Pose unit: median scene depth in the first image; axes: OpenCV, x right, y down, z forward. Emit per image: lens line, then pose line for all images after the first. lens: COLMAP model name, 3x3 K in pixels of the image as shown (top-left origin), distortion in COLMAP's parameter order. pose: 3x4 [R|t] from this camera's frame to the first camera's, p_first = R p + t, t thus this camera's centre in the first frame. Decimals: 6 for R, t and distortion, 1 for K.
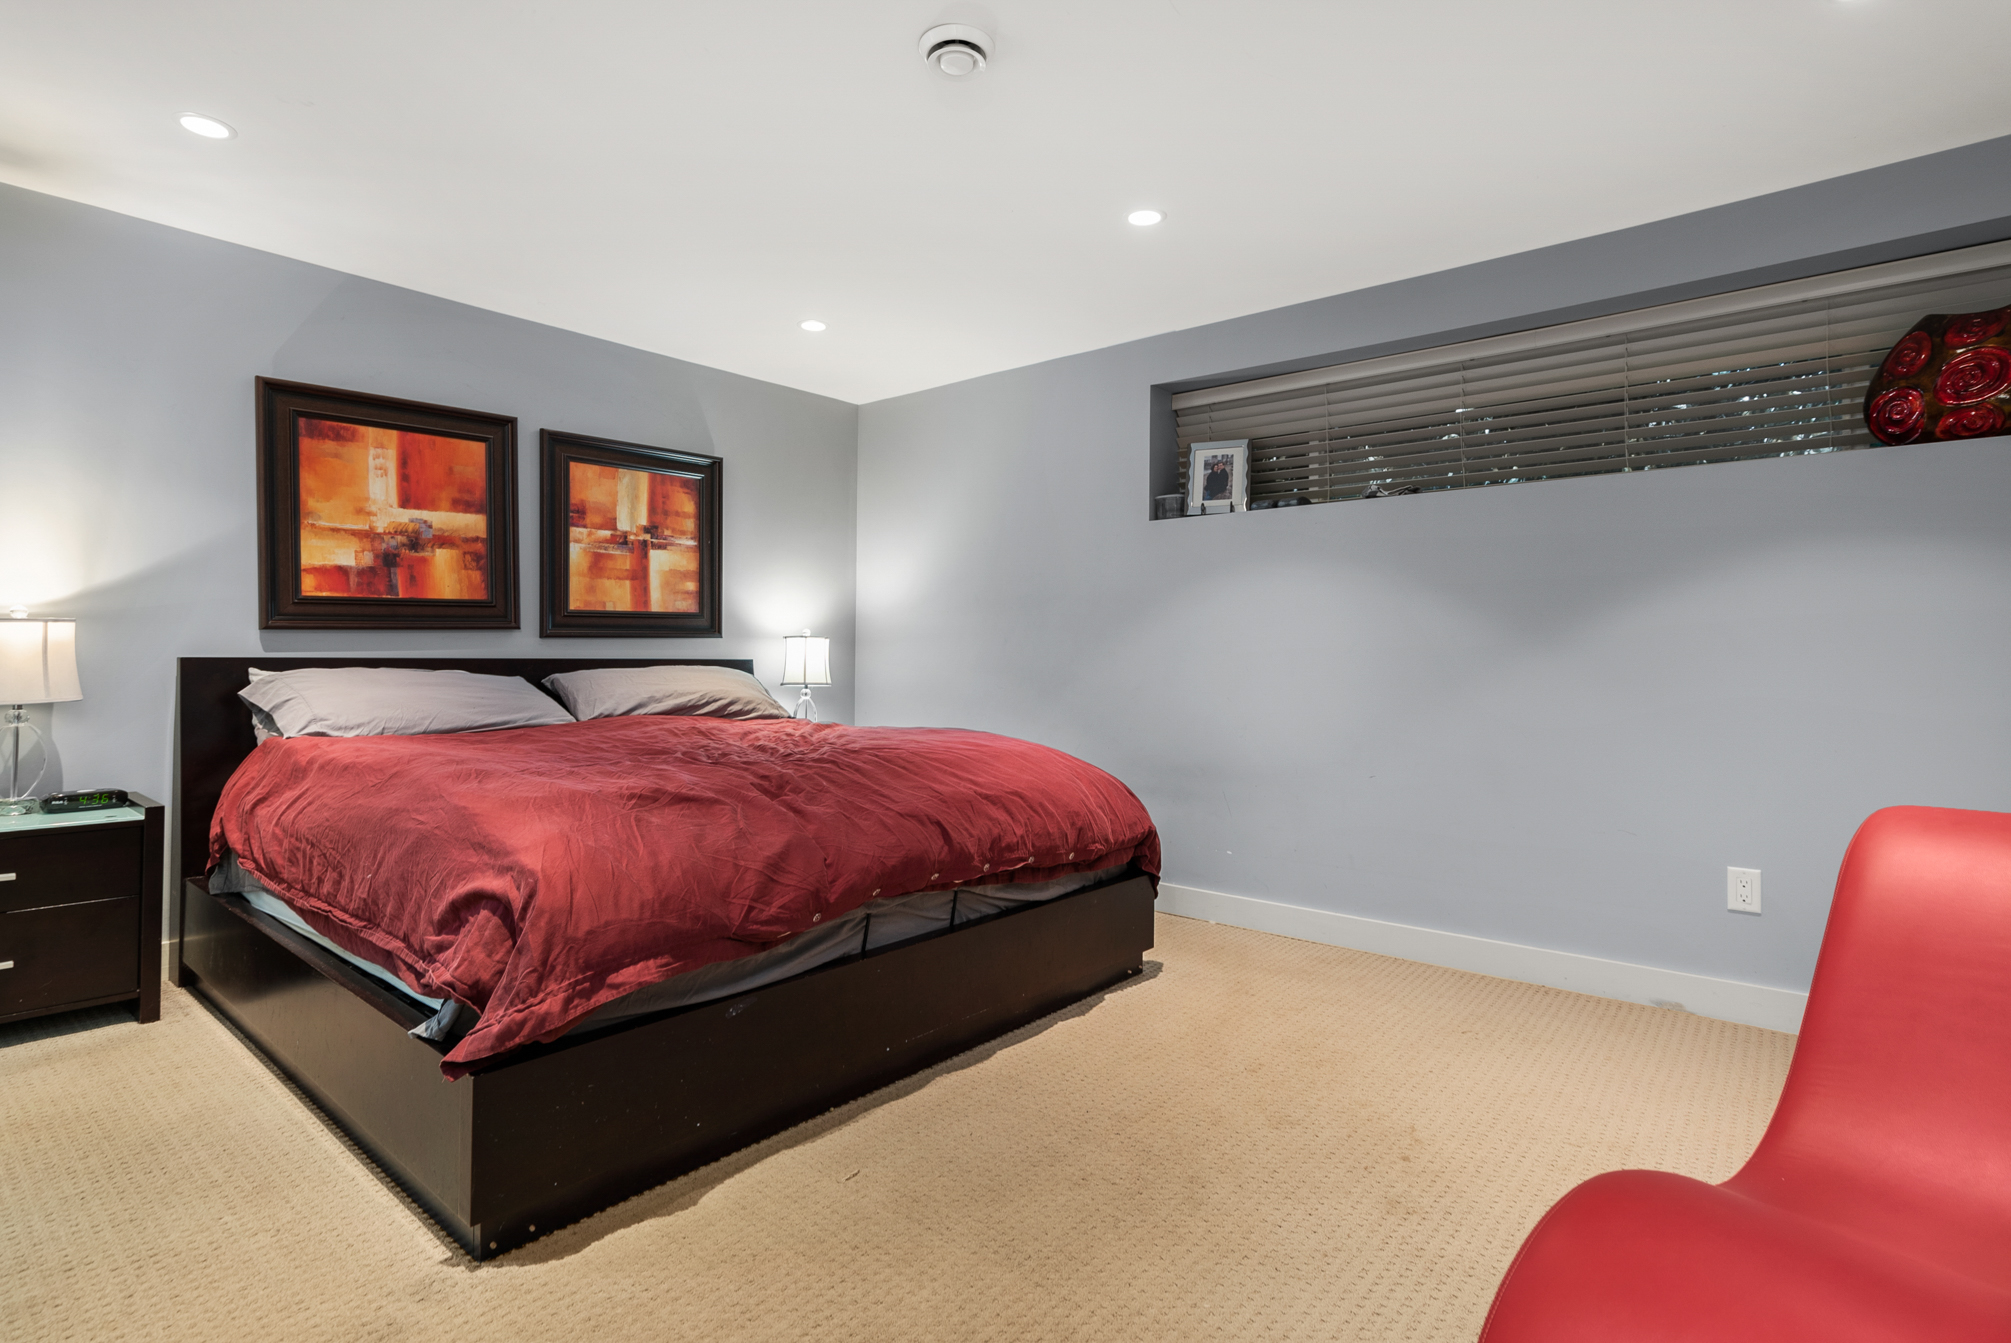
lens RADIAL K [[994.3, 0, 1011.8], [0, 994.3, 664.3], [0, 0, 1]] dist [-0.002486, 0.003081]
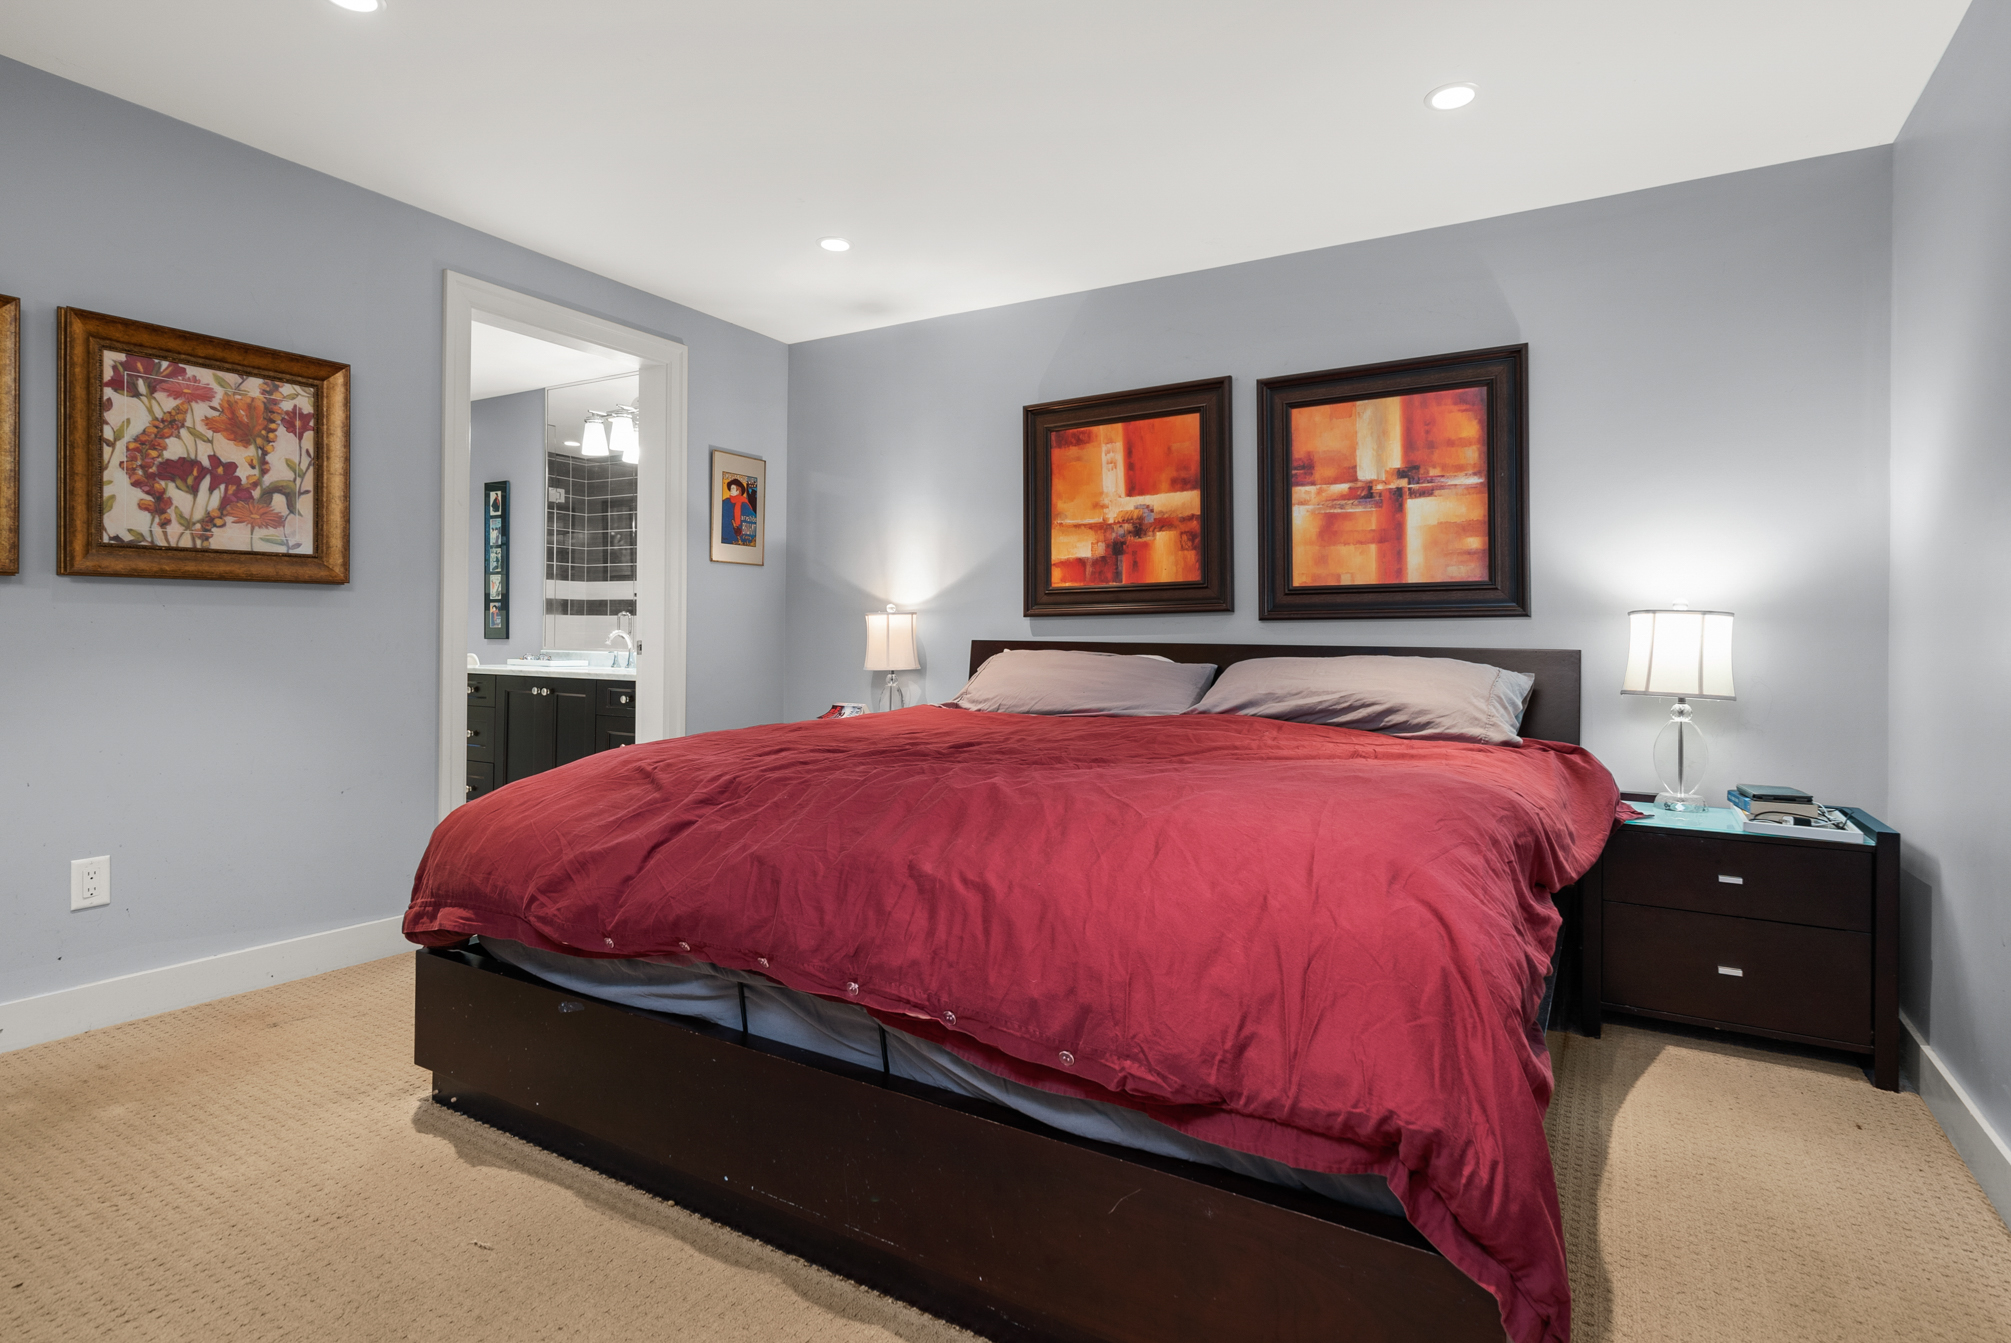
lens RADIAL K [[1050.7, 0, 1021.5], [0, 1050.7, 634.0], [0, 0, 1]] dist [0.002733, 0.001425]
pose [[0.152961, -0.007738, -0.988202, 0.422829], [-0.020133, 0.999737, -0.010945, -0.000875], [0.988027, 0.021569, 0.152765, 0.694894]]
